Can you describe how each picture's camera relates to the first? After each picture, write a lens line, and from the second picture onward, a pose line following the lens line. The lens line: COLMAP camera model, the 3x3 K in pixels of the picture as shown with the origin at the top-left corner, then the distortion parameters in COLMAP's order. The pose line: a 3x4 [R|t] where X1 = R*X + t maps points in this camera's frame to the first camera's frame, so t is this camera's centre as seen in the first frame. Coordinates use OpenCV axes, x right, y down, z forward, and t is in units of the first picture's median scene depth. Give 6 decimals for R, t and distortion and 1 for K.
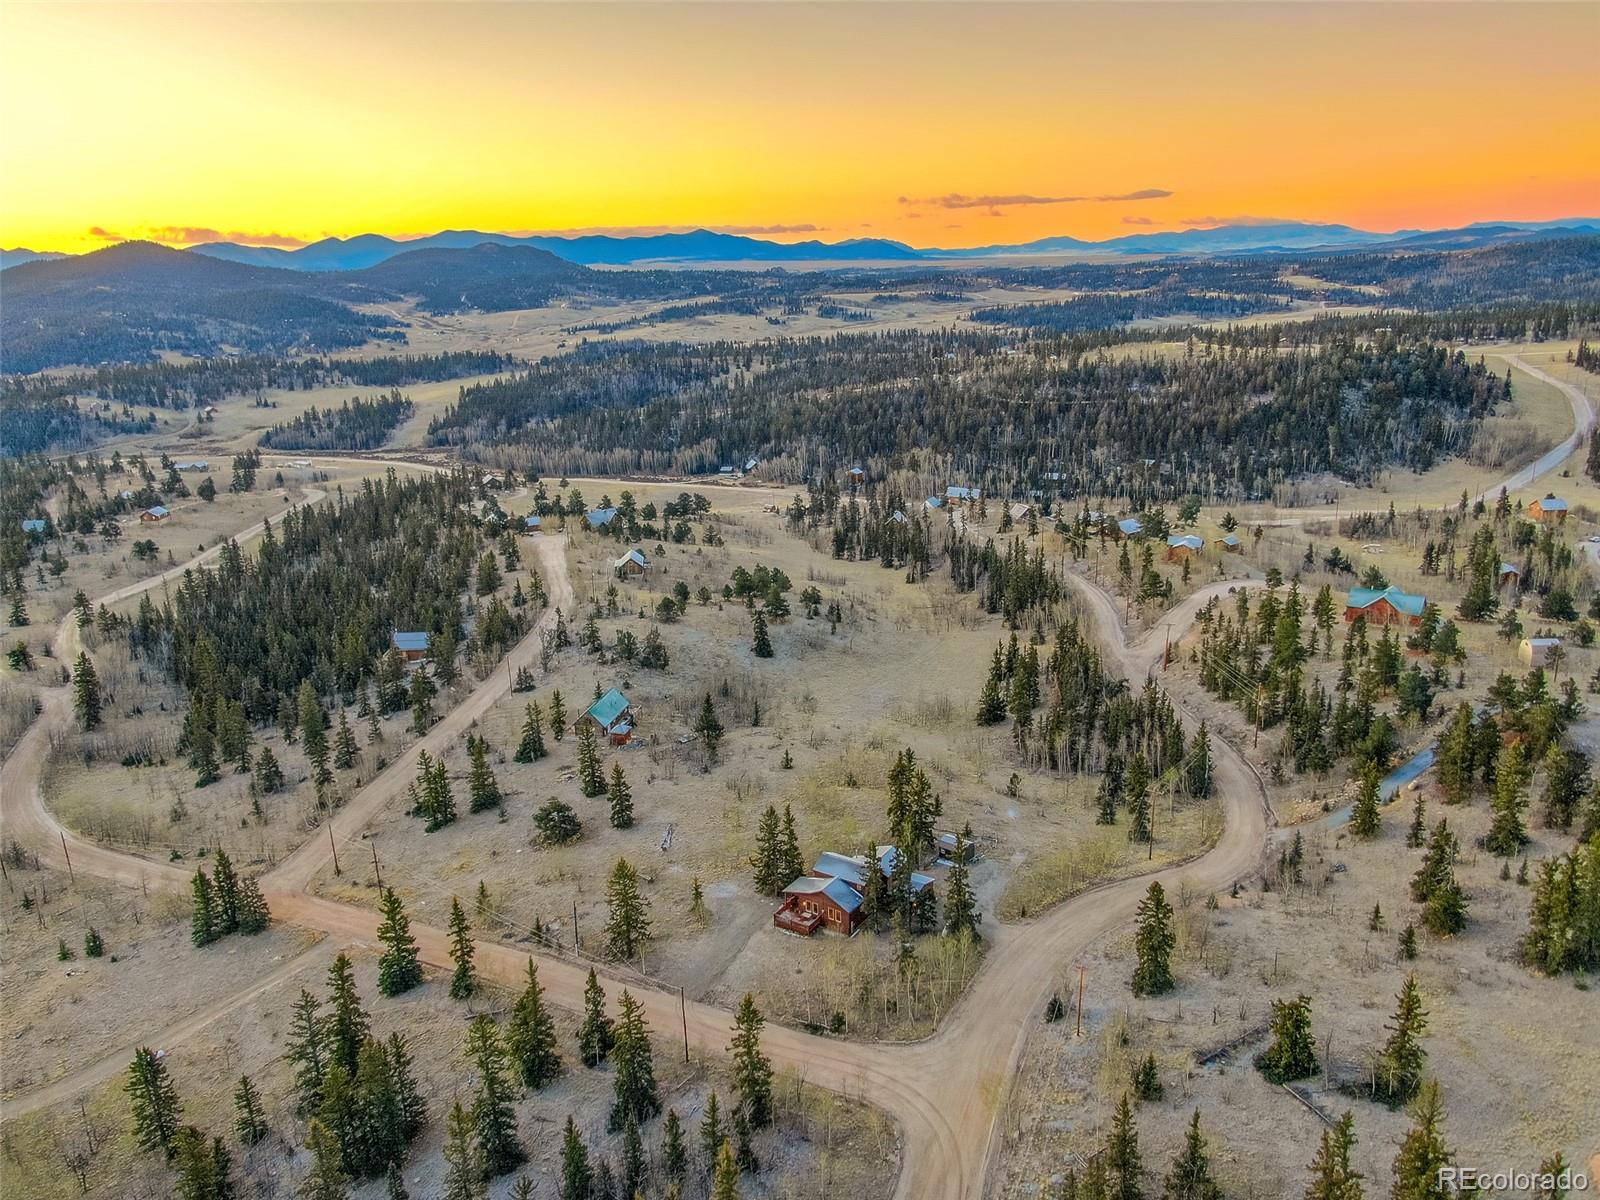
lens RADIAL K [[1156.8, 0, 800.0], [0, 1156.8, 600.0], [0, 0, 1]] dist [-0.038504, 0.082226]
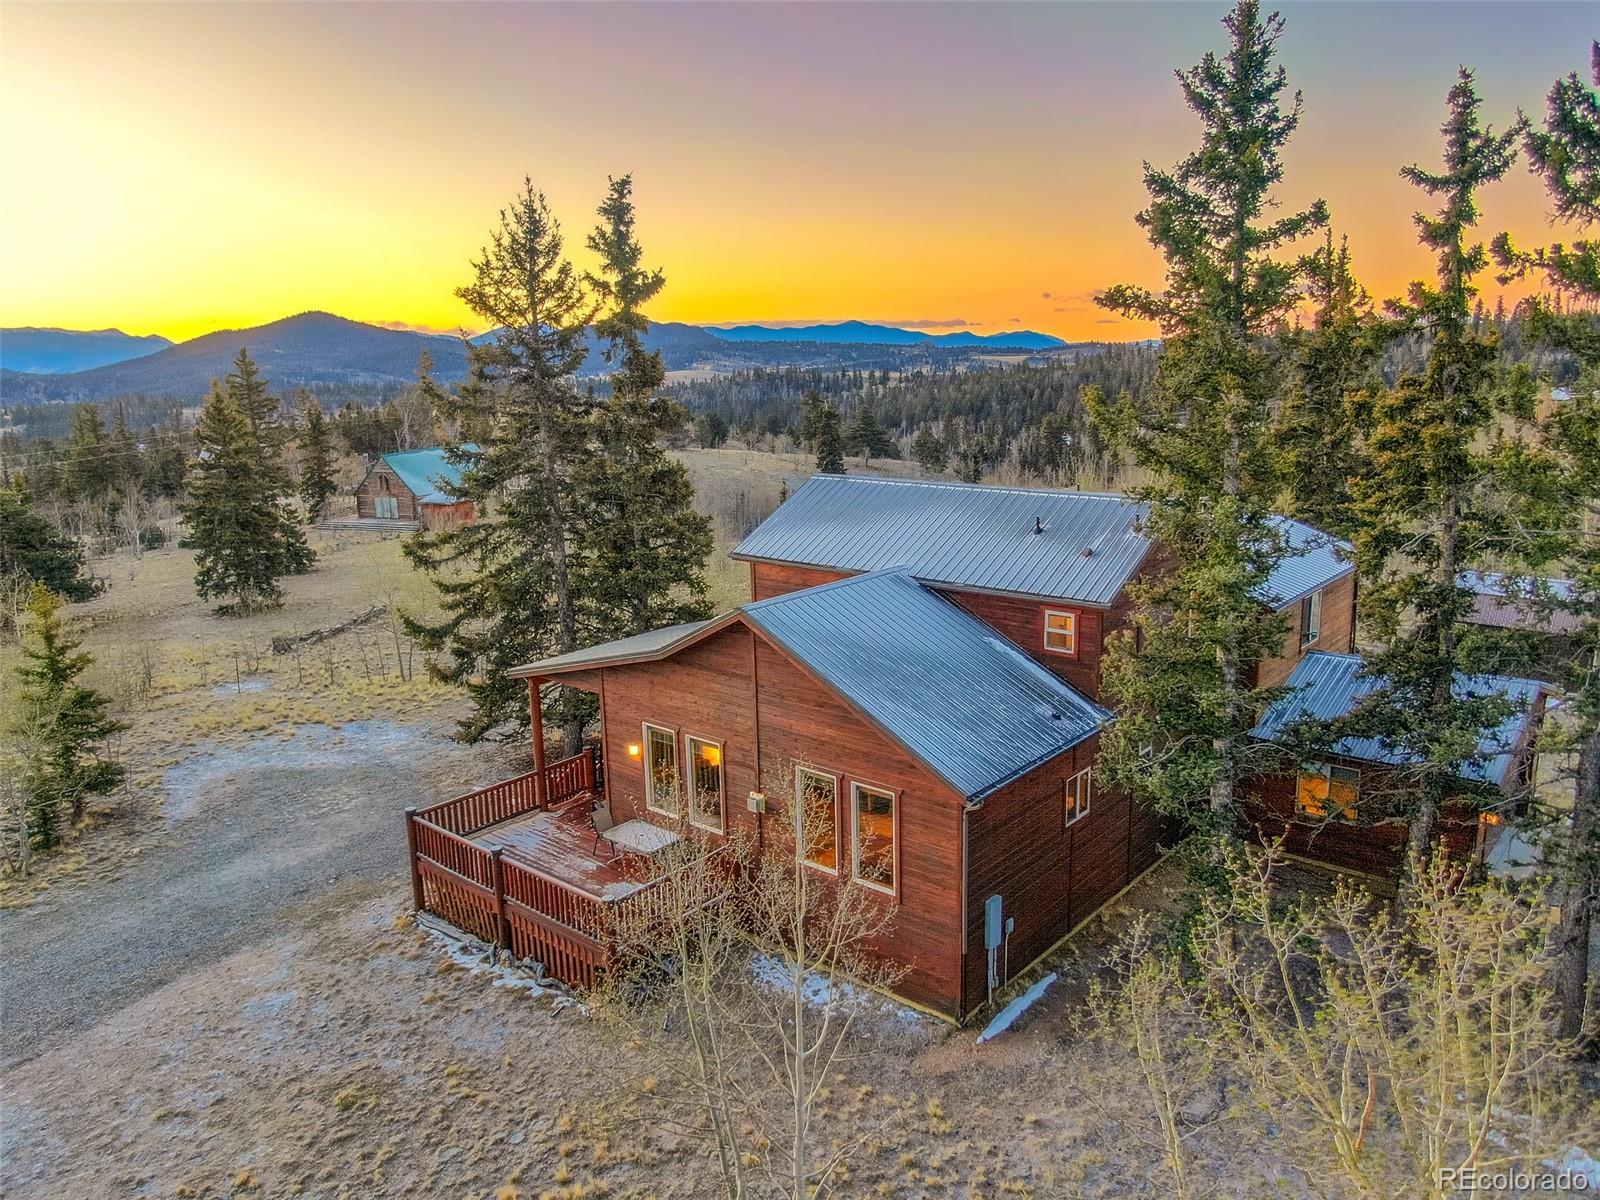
lens RADIAL K [[1156.8, 0, 800.0], [0, 1156.8, 600.0], [0, 0, 1]] dist [-0.038504, 0.082226]
pose [[0.991960, 0.030256, -0.122879, 0.038639], [-0.039527, 0.996495, -0.073725, 0.256022], [0.120218, 0.077989, 0.989679, 0.872460]]
